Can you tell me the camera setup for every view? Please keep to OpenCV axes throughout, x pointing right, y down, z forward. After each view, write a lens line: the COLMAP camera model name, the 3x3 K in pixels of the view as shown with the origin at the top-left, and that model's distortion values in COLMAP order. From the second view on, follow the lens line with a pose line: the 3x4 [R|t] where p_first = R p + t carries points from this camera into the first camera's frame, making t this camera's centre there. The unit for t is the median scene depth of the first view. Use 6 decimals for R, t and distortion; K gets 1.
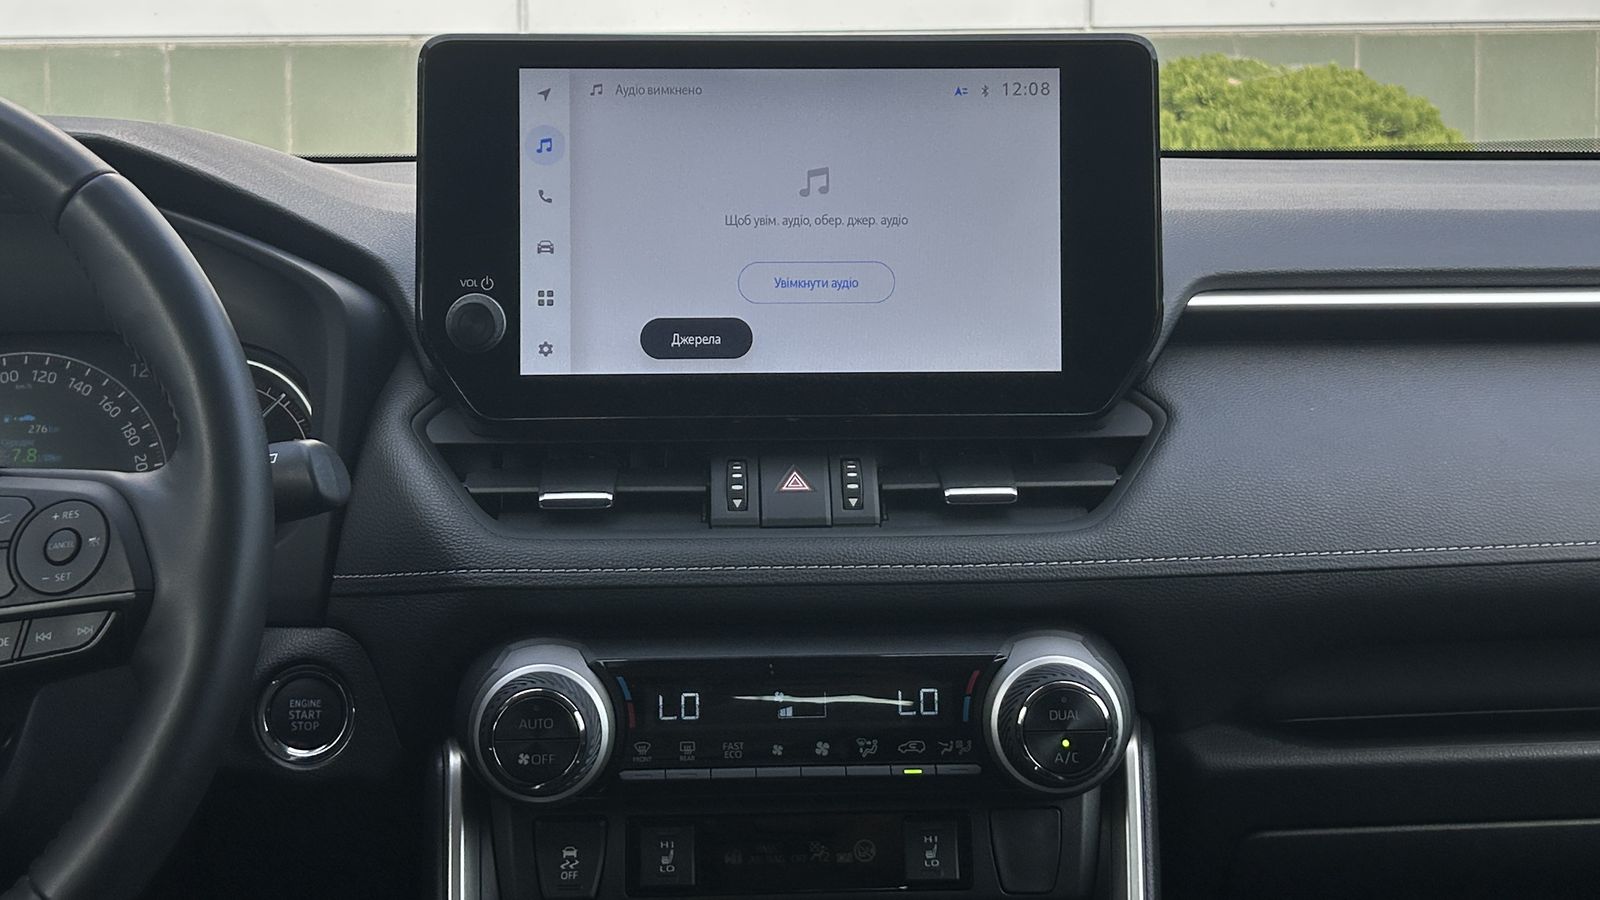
lens RADIAL K [[2113.9, 0, 802.9], [0, 2113.9, 306.8], [0, 0, 1]] dist [0.105543, 0.000000]
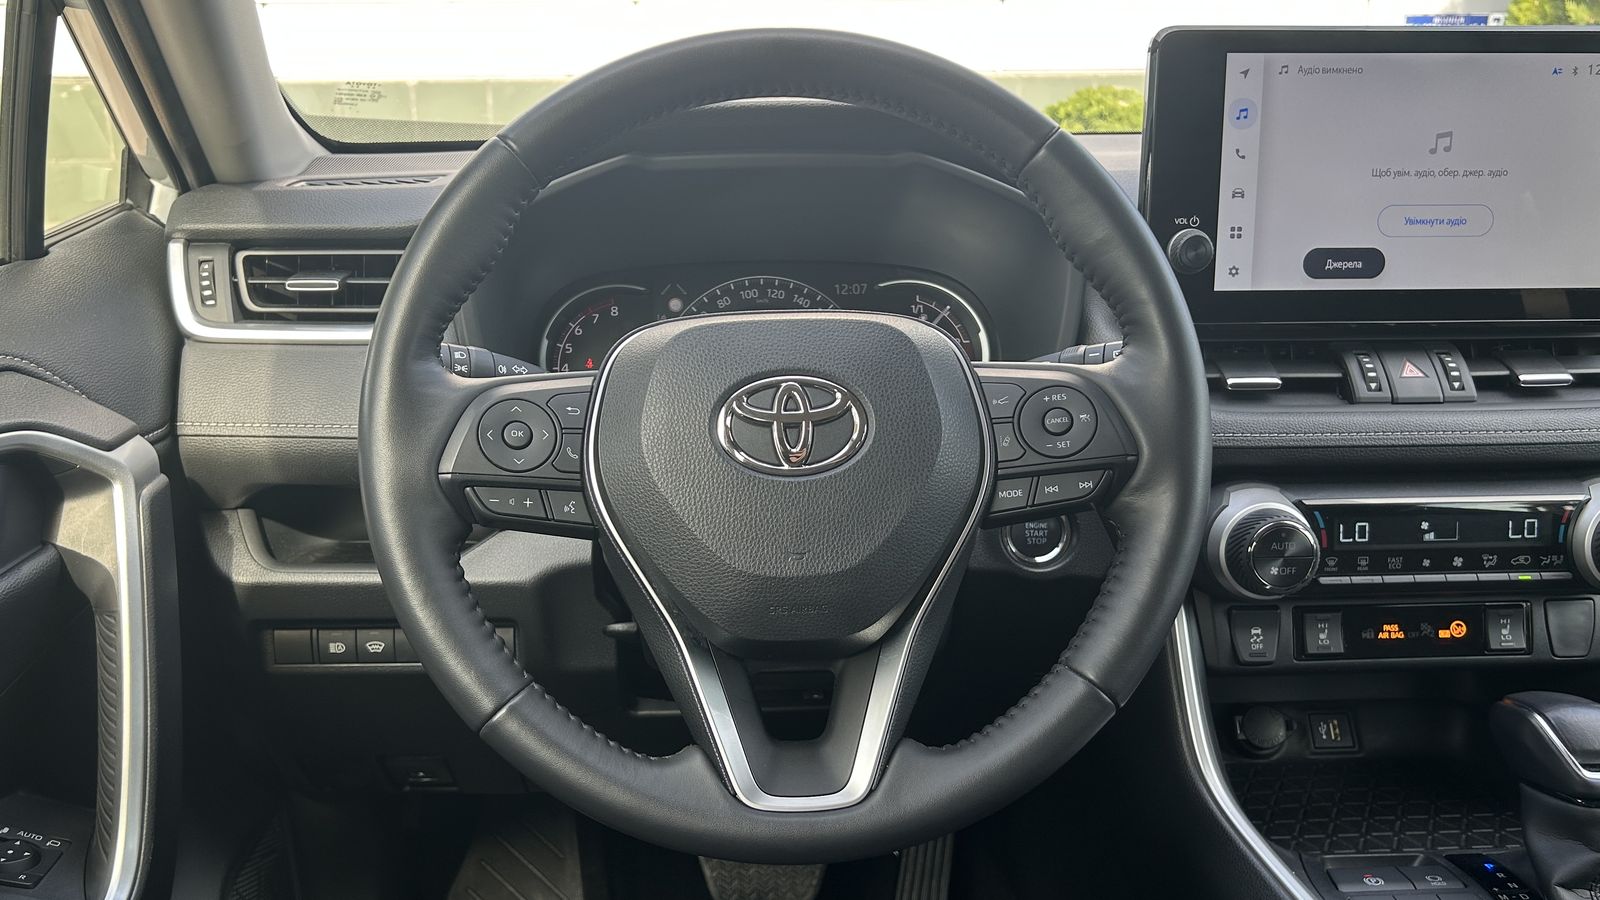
lens RADIAL K [[1254.2, 0, 746.7], [0, 1254.2, 504.3], [0, 0, 1]] dist [0.061324, -0.069438]
pose [[0.999872, -0.002101, 0.015889, -0.444612], [-0.001034, 0.980854, 0.194743, 0.008630], [-0.015994, -0.194735, 0.980726, 0.184881]]
